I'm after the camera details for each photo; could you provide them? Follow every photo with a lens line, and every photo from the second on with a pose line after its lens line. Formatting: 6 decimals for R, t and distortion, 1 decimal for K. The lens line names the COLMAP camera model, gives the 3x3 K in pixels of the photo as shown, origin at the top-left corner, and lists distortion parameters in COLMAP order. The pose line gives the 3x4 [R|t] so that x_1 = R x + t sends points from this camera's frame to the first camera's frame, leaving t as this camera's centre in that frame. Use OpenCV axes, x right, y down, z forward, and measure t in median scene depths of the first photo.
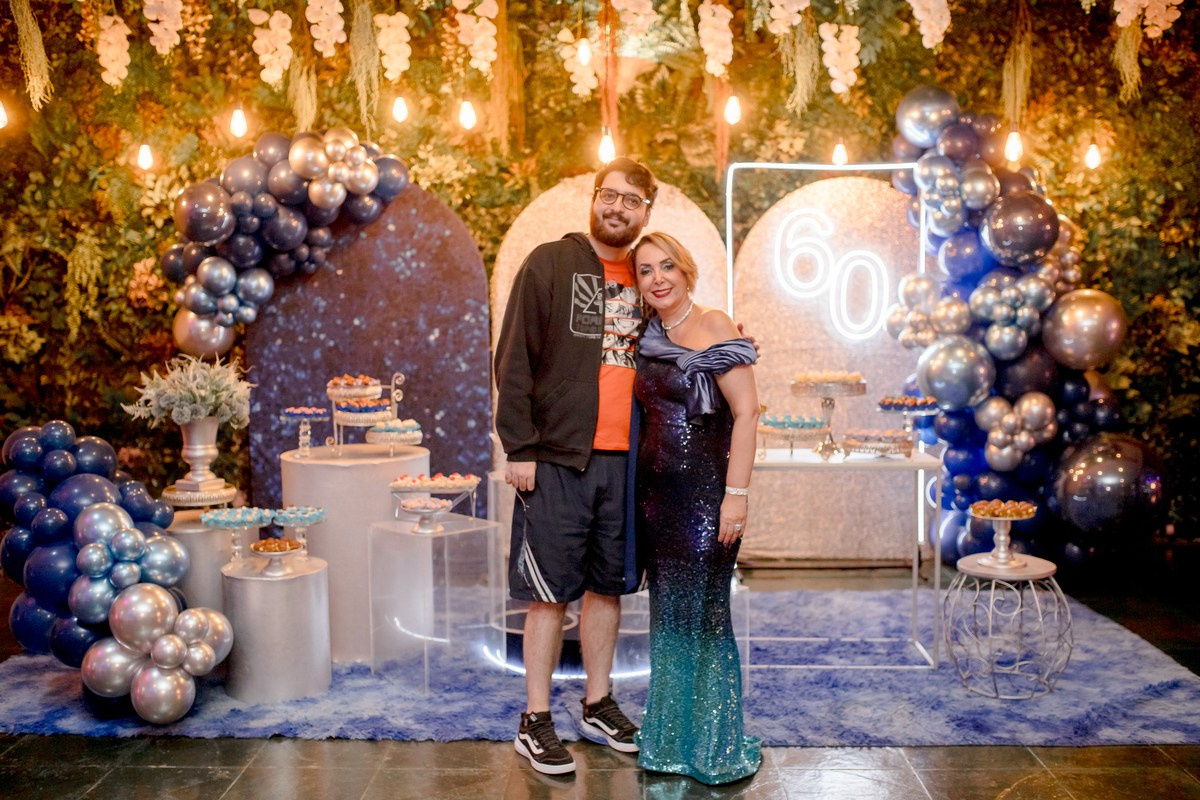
lens RADIAL K [[1165.2, 0, 600.0], [0, 1165.2, 400.0], [0, 0, 1]] dist [-0.071616, 0.122992]
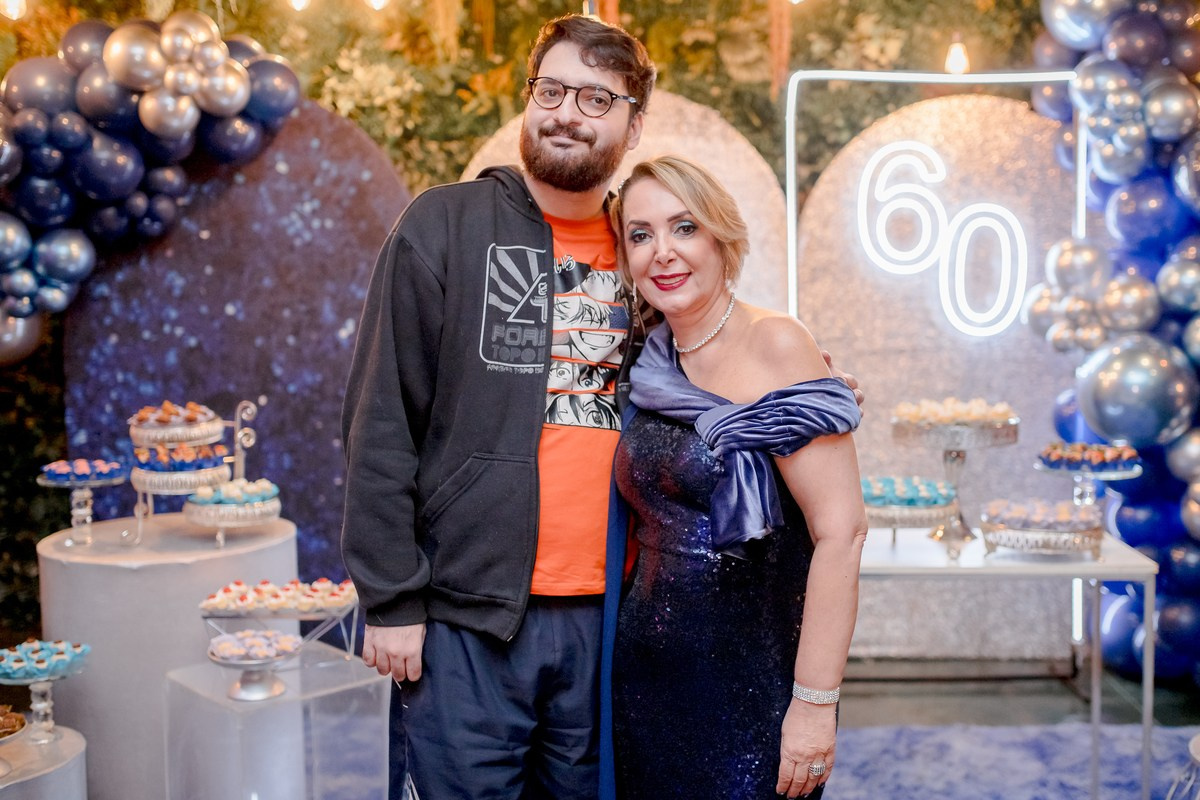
lens RADIAL K [[1219.7, 0, 628.1], [0, 1219.7, 372.9], [0, 0, 1]] dist [-0.077884, 0.145937]
pose [[0.999897, 0.003955, -0.013808, 0.028397], [-0.003868, 0.999973, 0.006278, -0.036253], [0.013833, -0.006224, 0.999885, 0.309154]]
